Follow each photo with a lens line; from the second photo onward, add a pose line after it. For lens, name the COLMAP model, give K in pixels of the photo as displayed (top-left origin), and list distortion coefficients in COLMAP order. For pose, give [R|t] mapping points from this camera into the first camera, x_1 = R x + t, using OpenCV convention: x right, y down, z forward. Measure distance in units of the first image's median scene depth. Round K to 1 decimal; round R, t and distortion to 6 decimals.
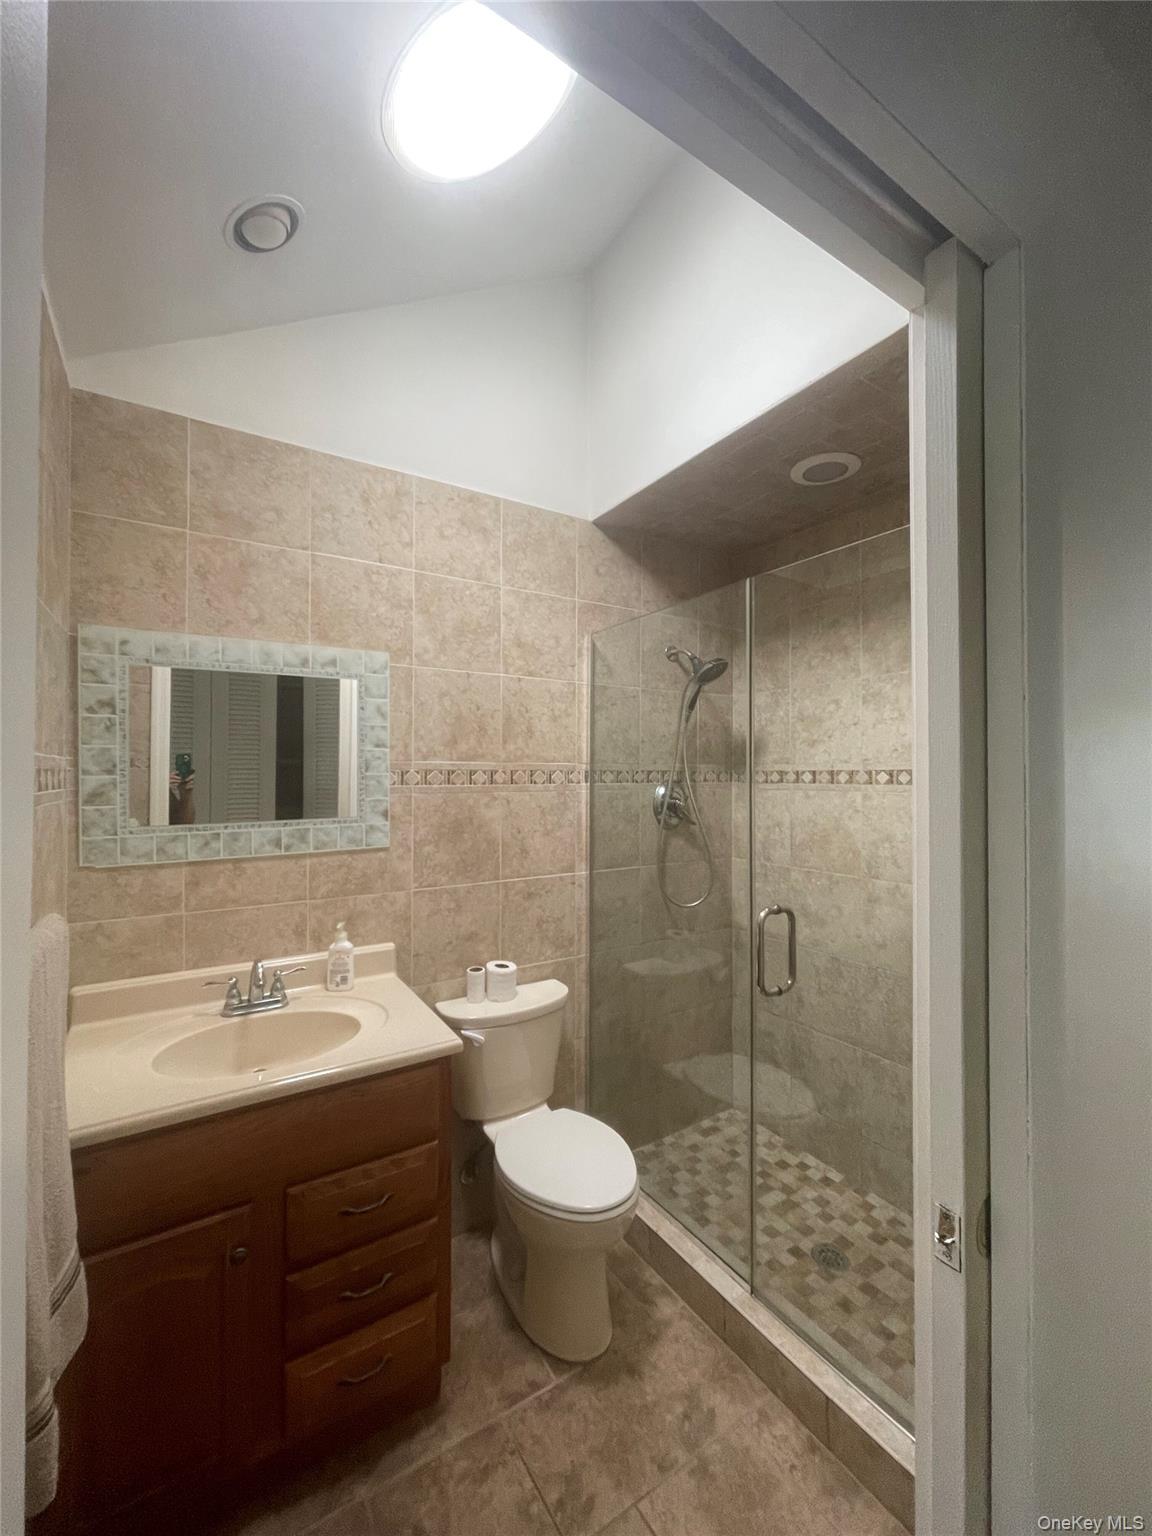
lens RADIAL K [[620.4, 0, 580.7], [0, 620.4, 761.9], [0, 0, 1]] dist [-0.003328, 0.000908]
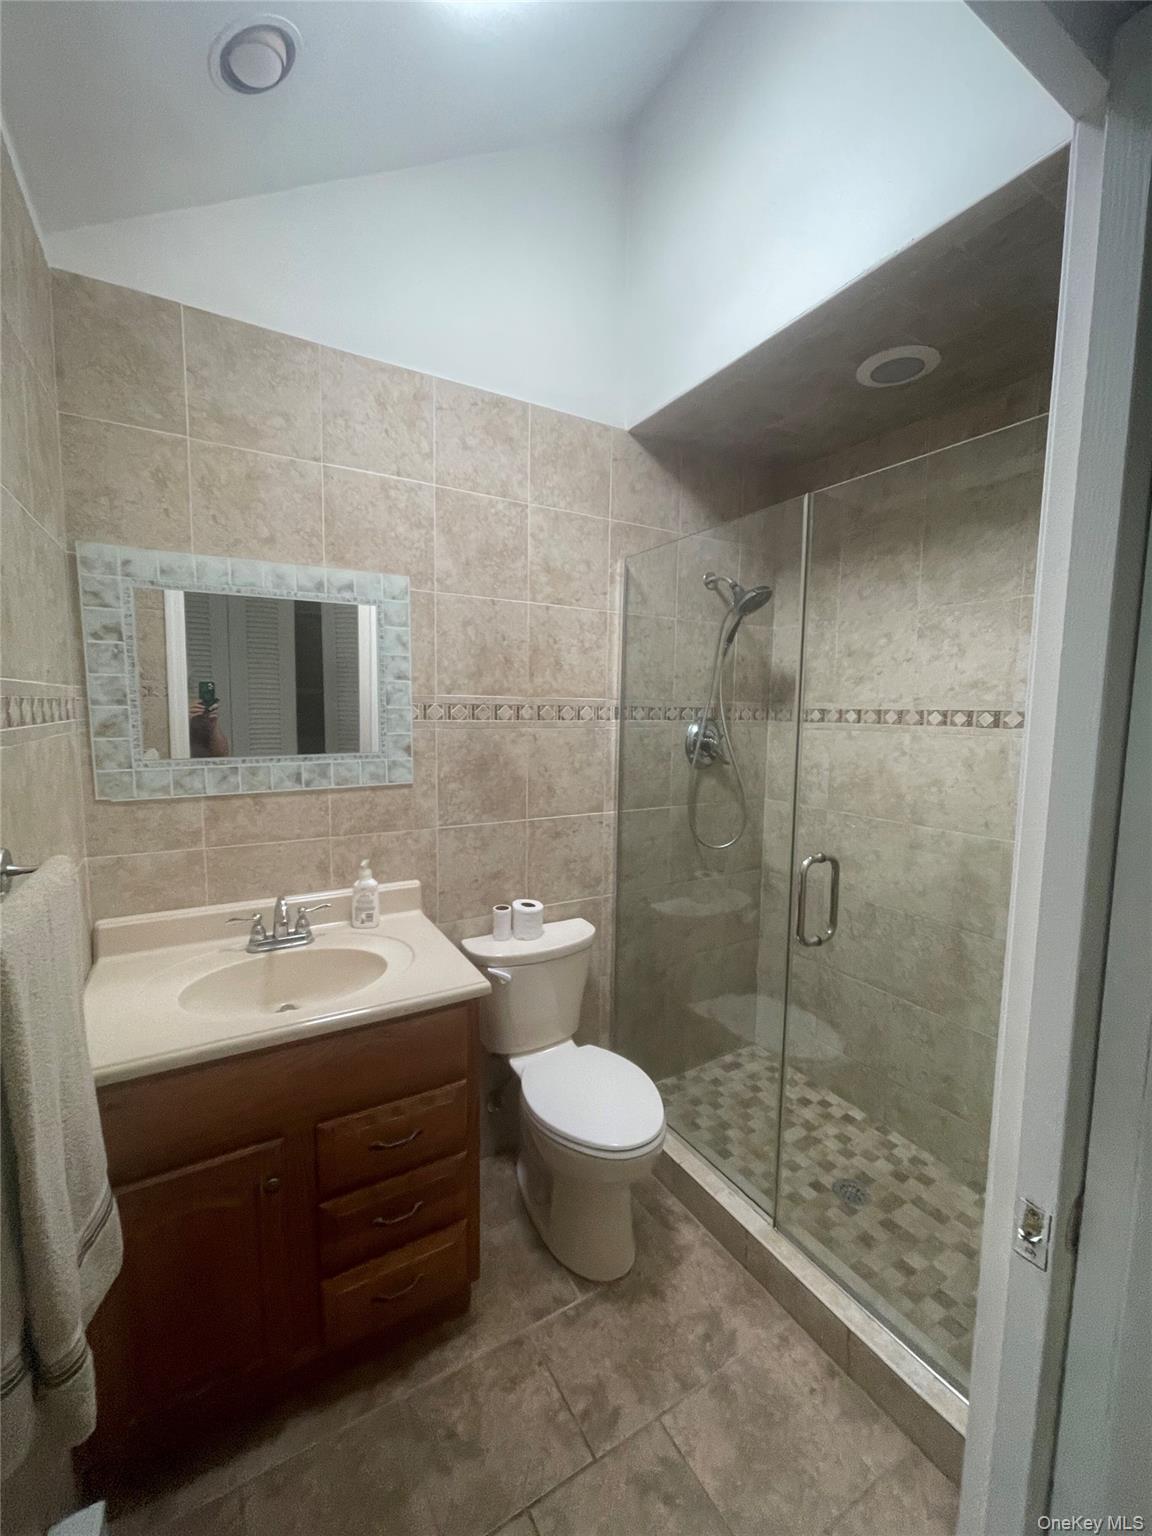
lens RADIAL K [[620.4, 0, 581.9], [0, 620.4, 761.8], [0, 0, 1]] dist [-0.003328, 0.000908]
pose [[0.999426, 0.015946, -0.029873, -0.019064], [-0.012683, 0.994243, 0.106395, -0.002509], [0.031398, -0.105956, 0.993875, 0.058230]]
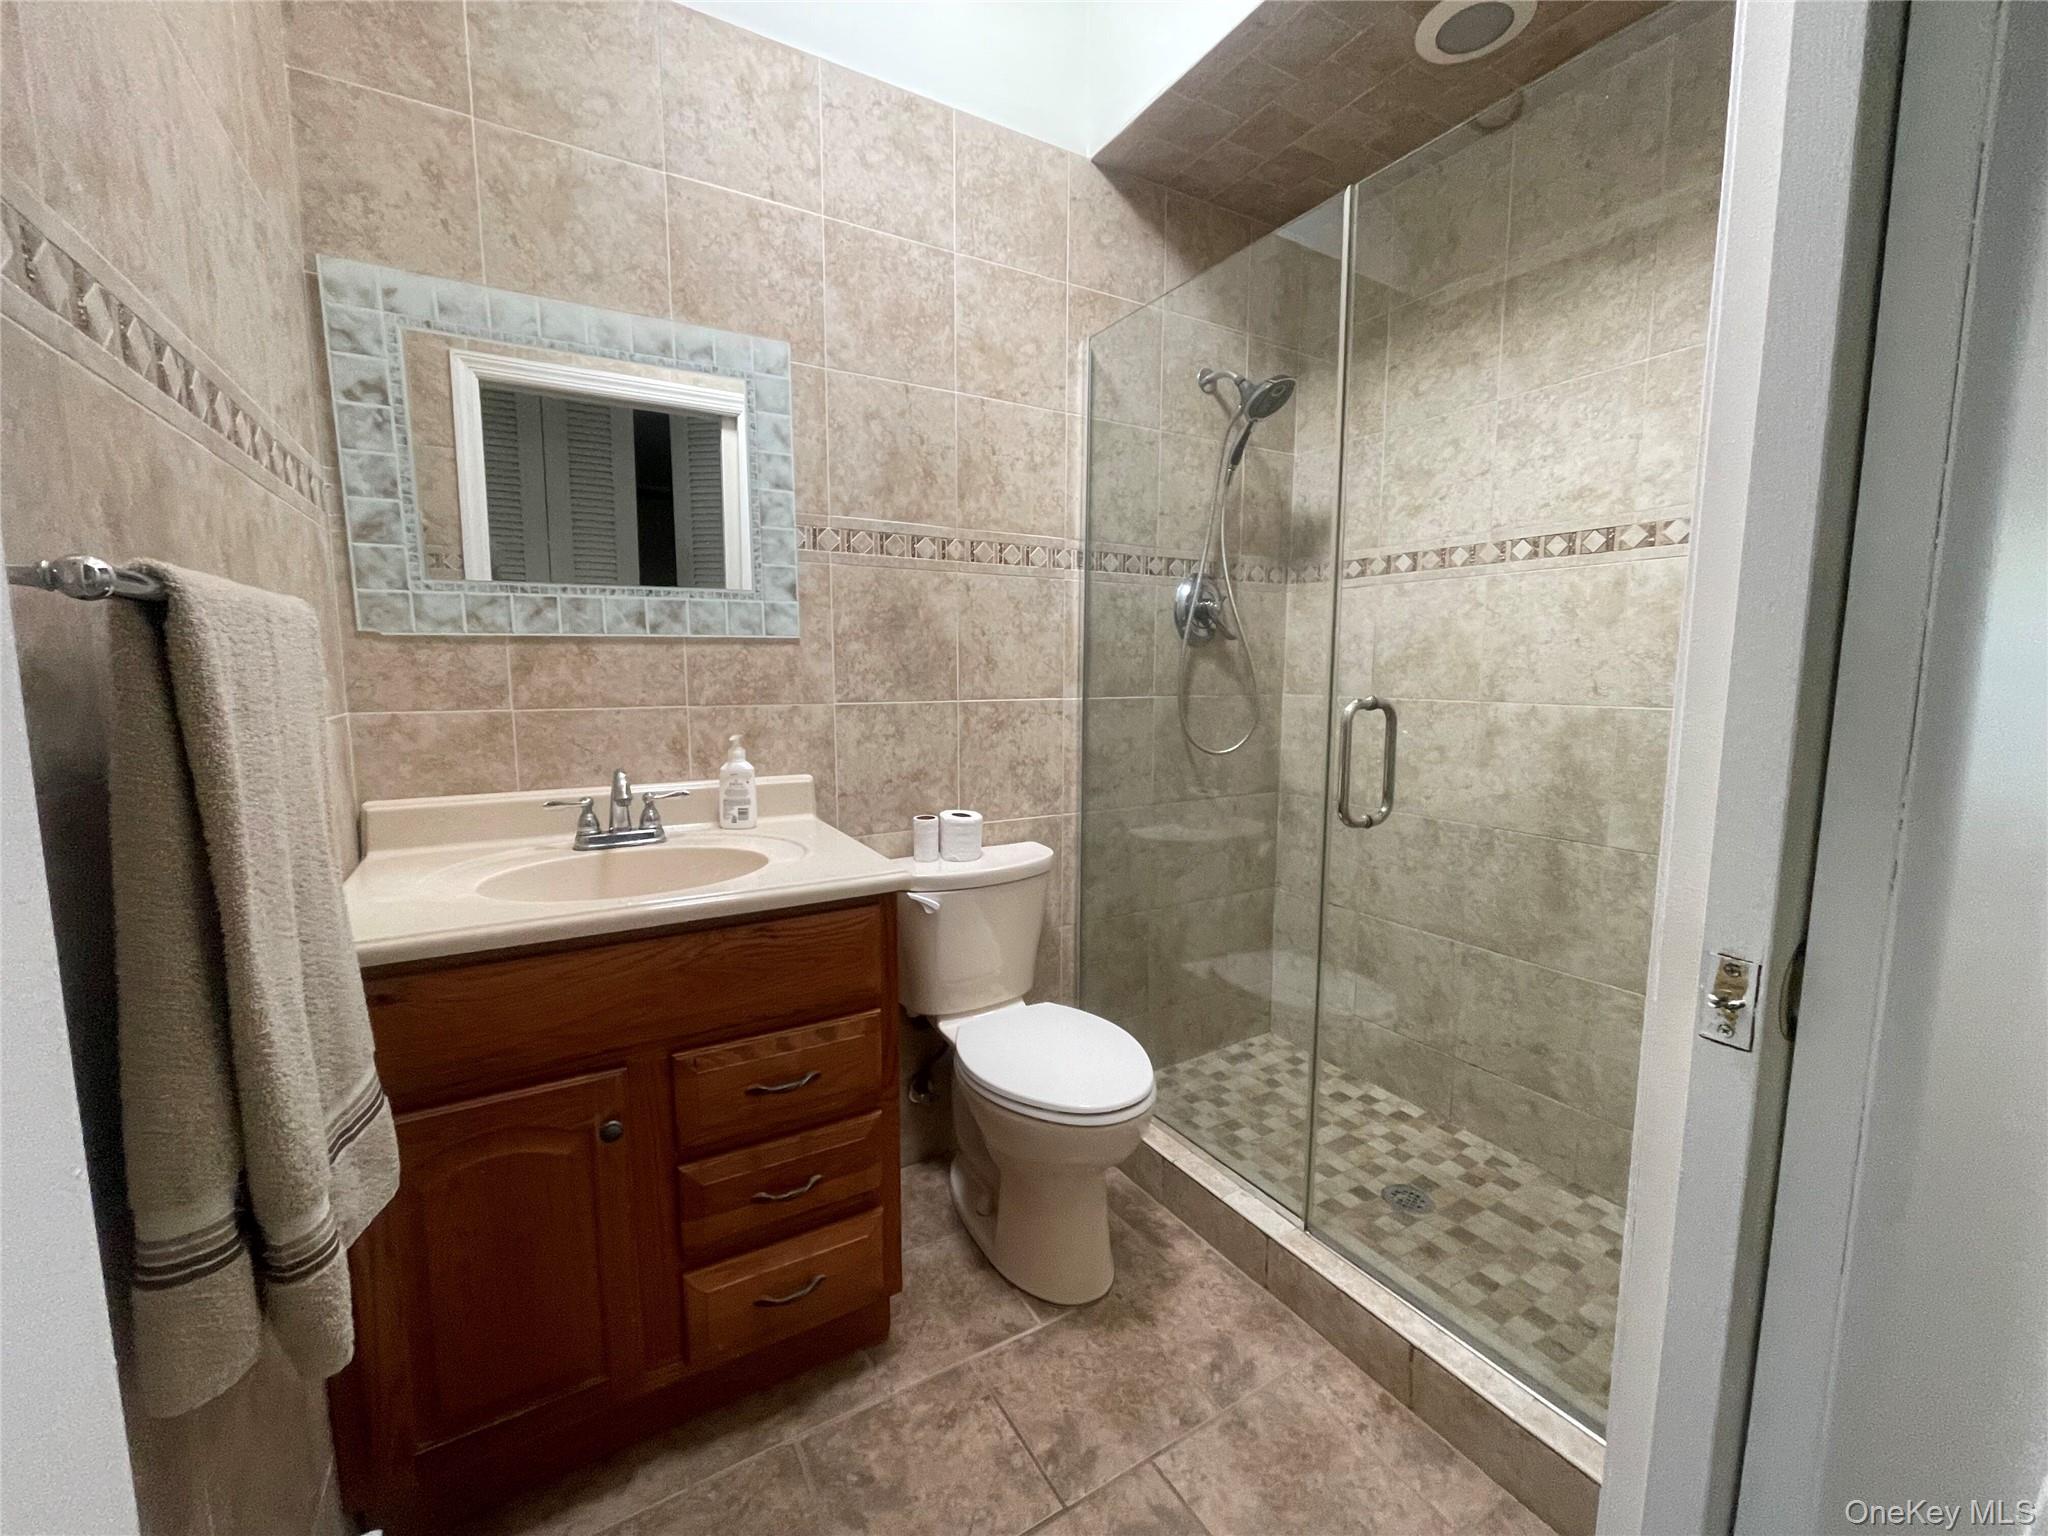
lens RADIAL K [[827.2, 0, 1022.8], [0, 827.2, 758.2], [0, 0, 1]] dist [-0.003328, 0.000908]
pose [[0.999418, 0.005140, -0.033729, -0.028294], [-0.000776, 0.991752, 0.128167, 0.162661], [0.034110, -0.128066, 0.991179, 0.077521]]
